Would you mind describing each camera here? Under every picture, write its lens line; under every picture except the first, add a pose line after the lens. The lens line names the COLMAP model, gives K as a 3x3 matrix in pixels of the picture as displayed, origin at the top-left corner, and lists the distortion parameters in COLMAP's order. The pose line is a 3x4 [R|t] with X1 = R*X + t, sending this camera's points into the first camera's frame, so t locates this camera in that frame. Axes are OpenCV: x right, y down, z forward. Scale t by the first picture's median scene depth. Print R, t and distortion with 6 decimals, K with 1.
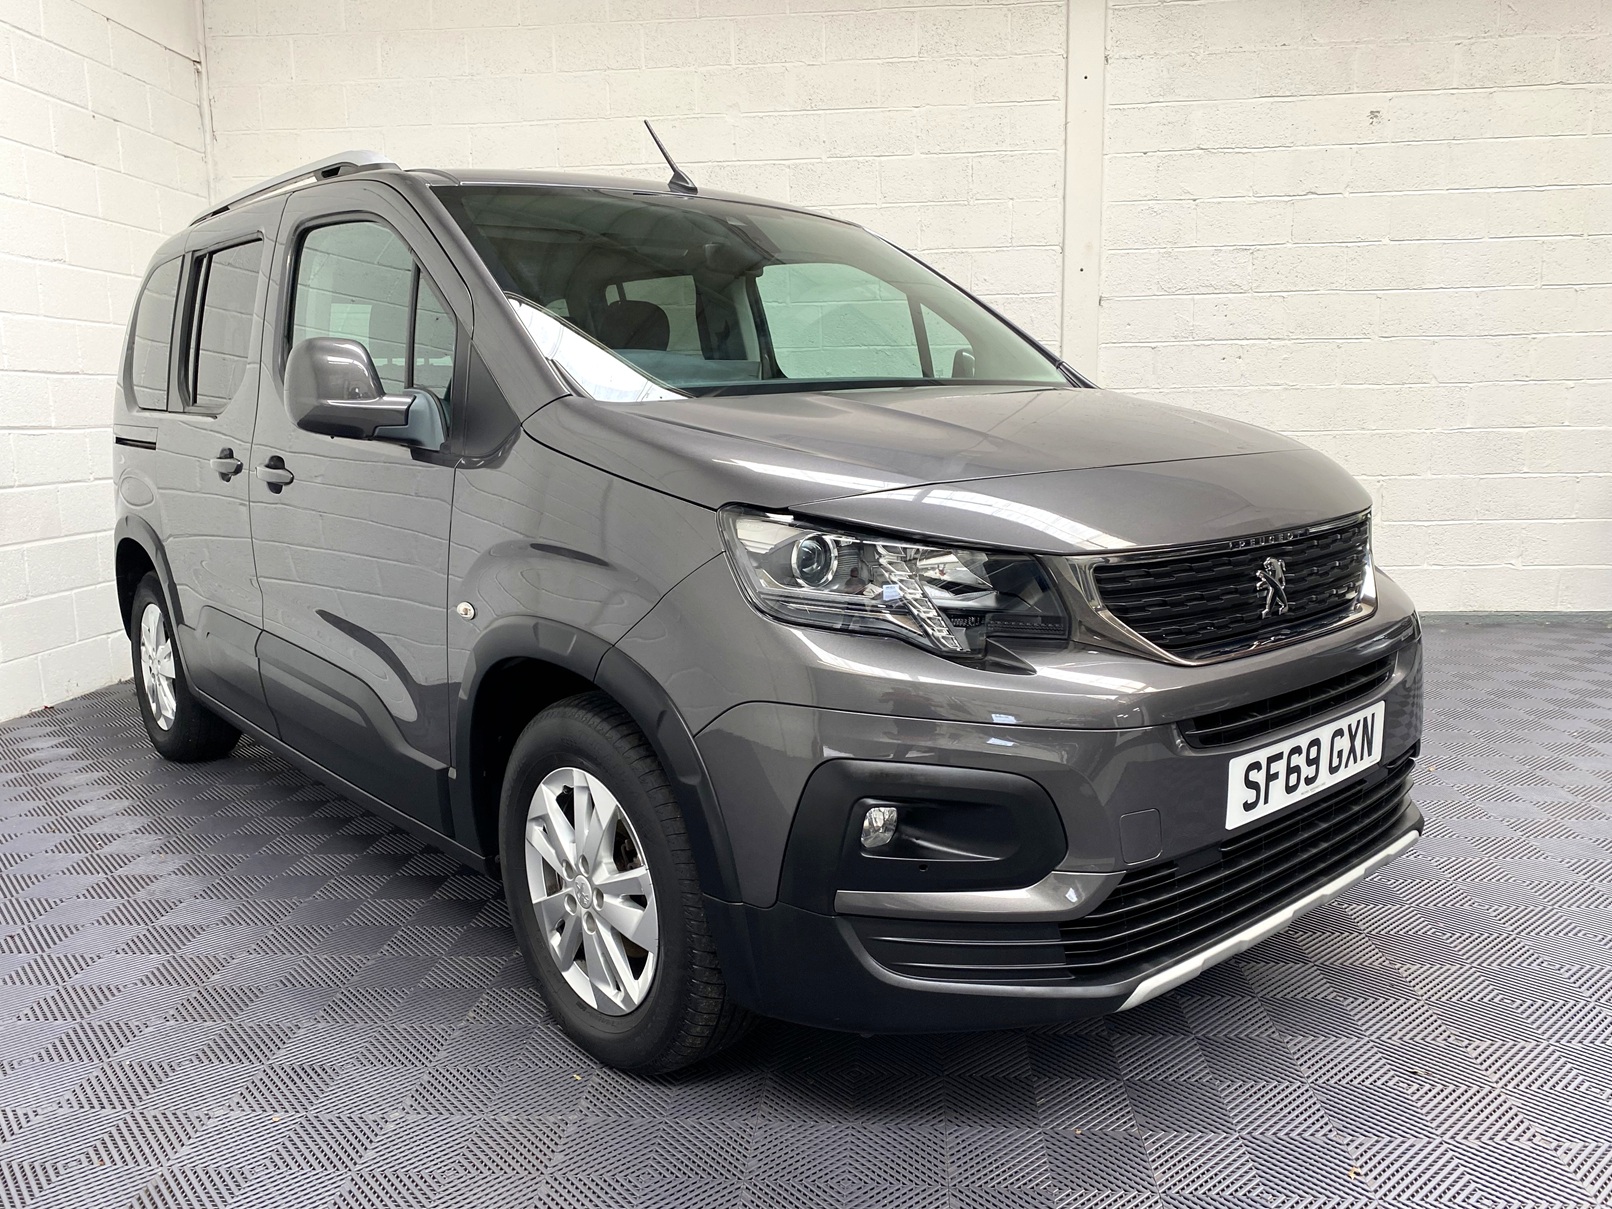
lens RADIAL K [[1234.3, 0, 815.2], [0, 1234.3, 607.4], [0, 0, 1]] dist [0.009217, -0.004797]
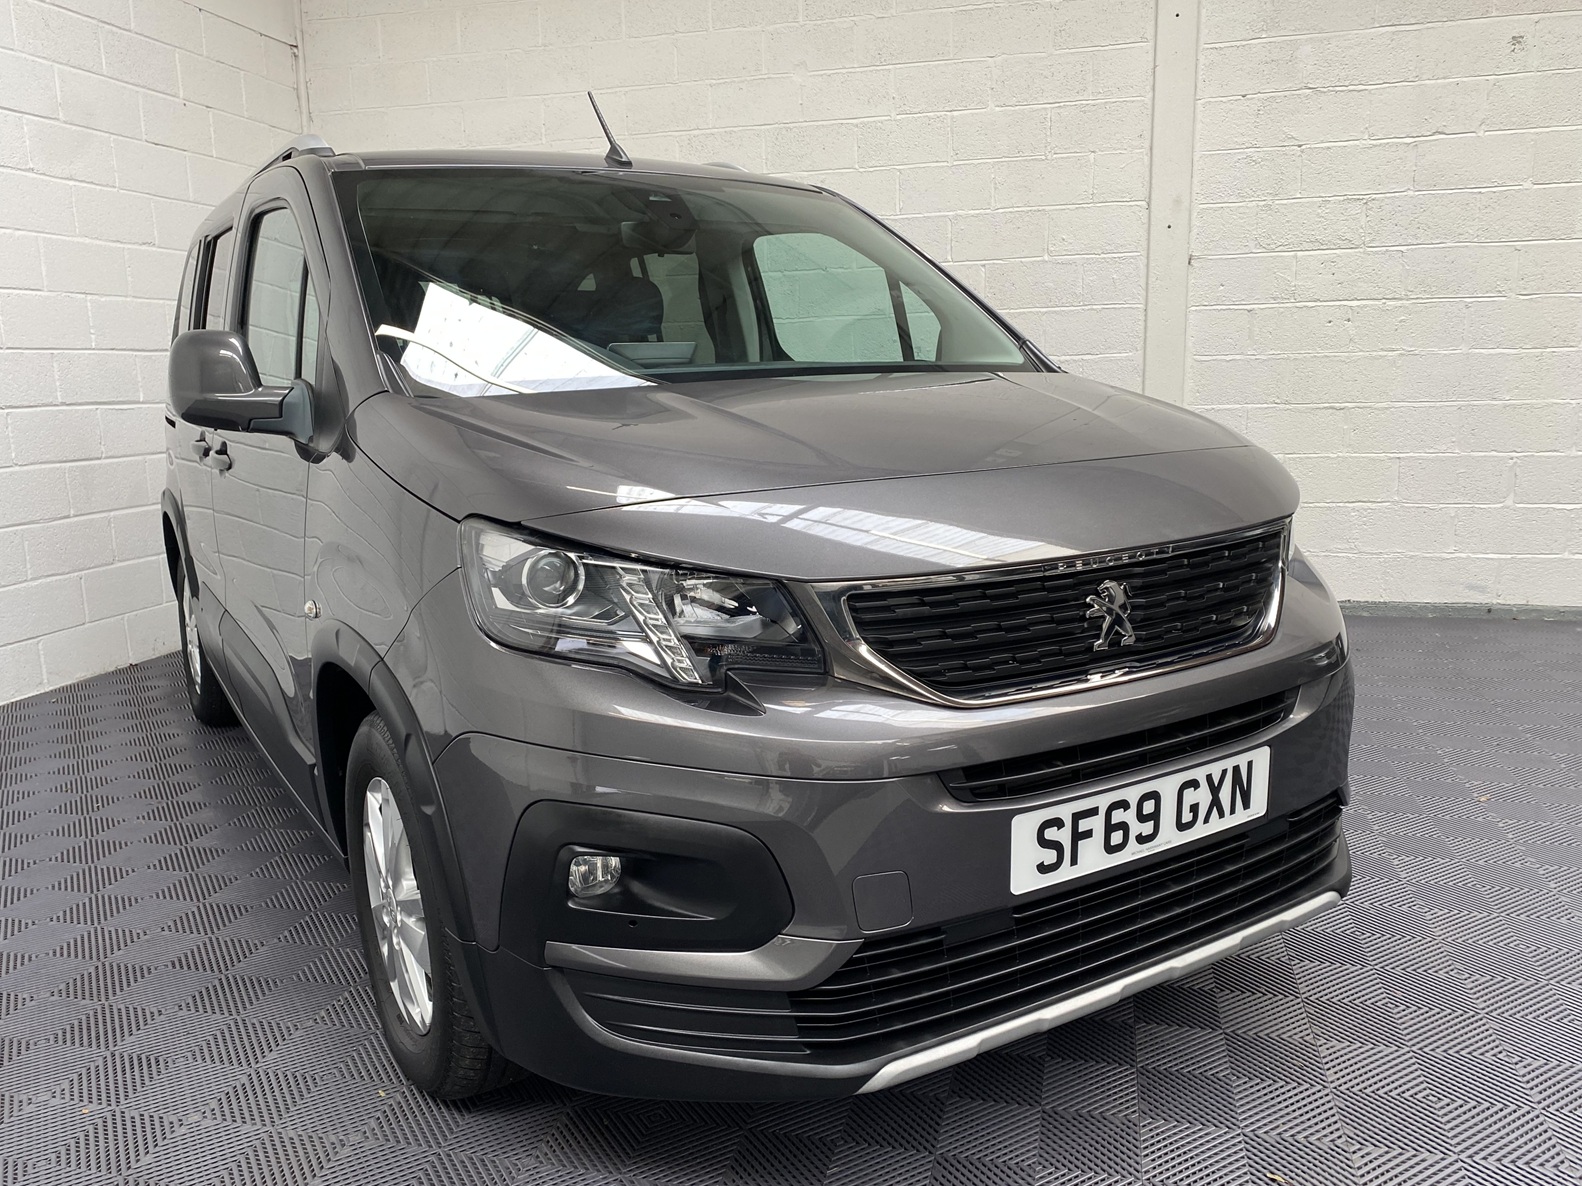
lens RADIAL K [[1238.1, 0, 785.5], [0, 1238.1, 597.0], [0, 0, 1]] dist [0.012165, -0.006868]
pose [[0.985461, 0.025374, -0.167998, 0.284251], [-0.021224, 0.999425, 0.026454, -0.045958], [0.168572, -0.022504, 0.985432, 0.099549]]
